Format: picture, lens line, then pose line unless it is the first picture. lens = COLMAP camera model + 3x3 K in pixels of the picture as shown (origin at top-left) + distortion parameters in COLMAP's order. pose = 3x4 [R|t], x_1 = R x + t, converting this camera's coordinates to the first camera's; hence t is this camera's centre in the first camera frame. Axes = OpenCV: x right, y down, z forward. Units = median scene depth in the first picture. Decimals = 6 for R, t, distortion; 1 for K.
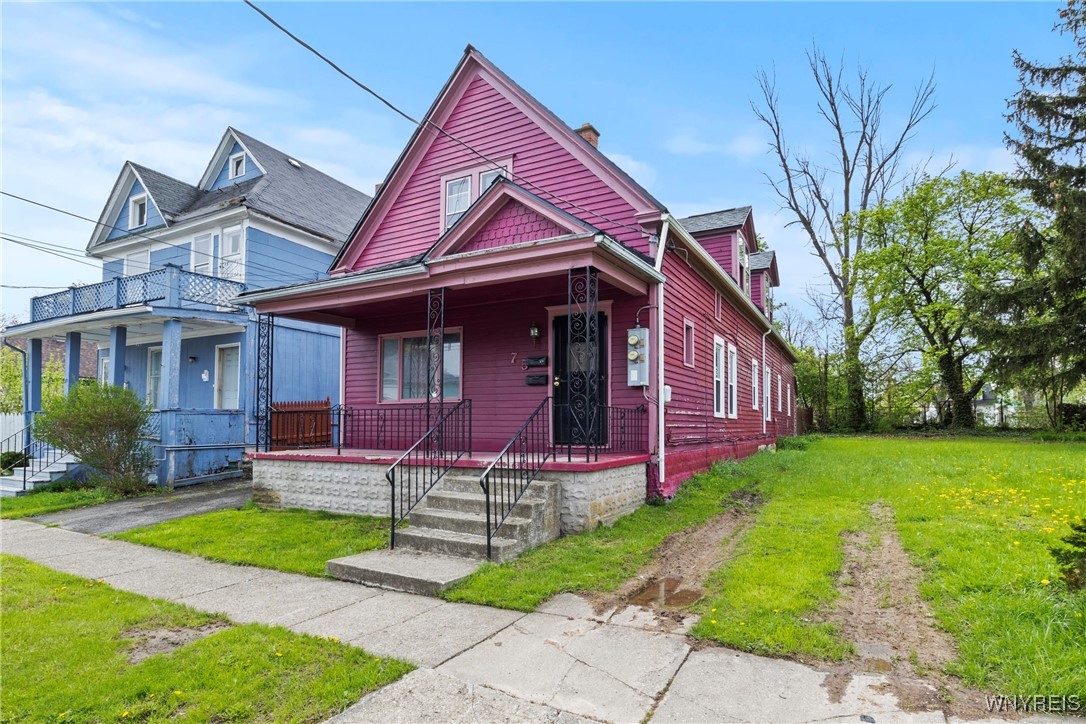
lens RADIAL K [[577.1, 0, 539.5], [0, 577.1, 412.9], [0, 0, 1]] dist [-0.001329, -0.000904]
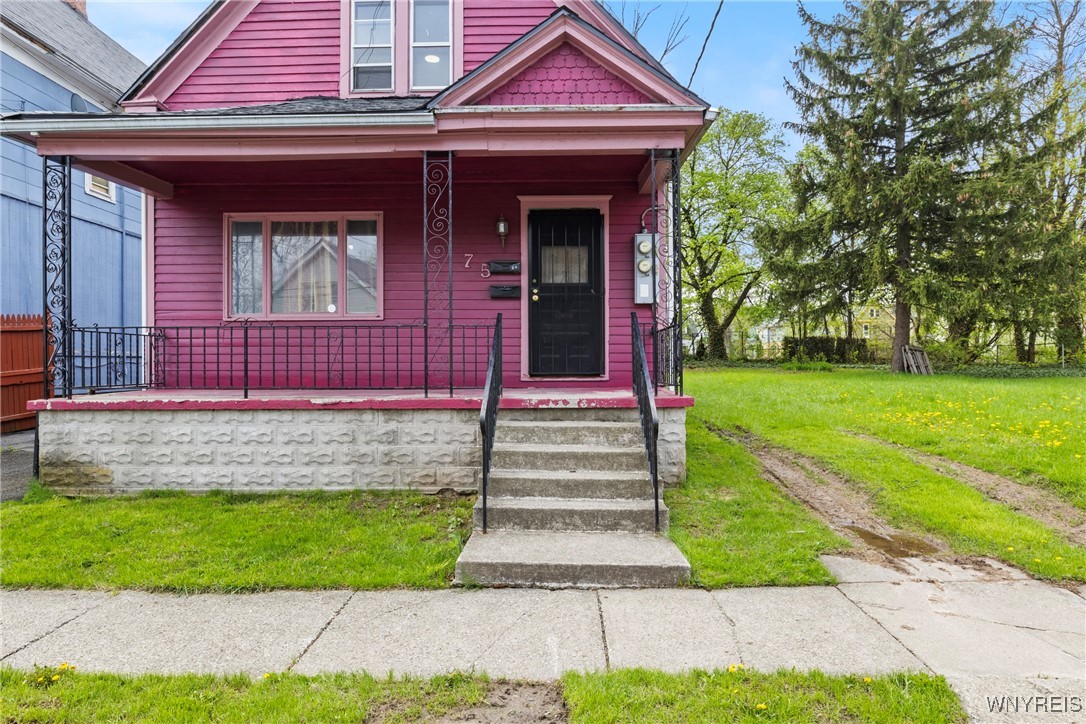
lens RADIAL K [[693.2, 0, 543.6], [0, 693.2, 360.5], [0, 0, 1]] dist [-0.011238, 0.004923]
pose [[0.886199, -0.004983, 0.463278, -0.459488], [-0.005648, 0.999752, 0.021557, 0.015147], [-0.463270, -0.021721, 0.885951, 0.210647]]
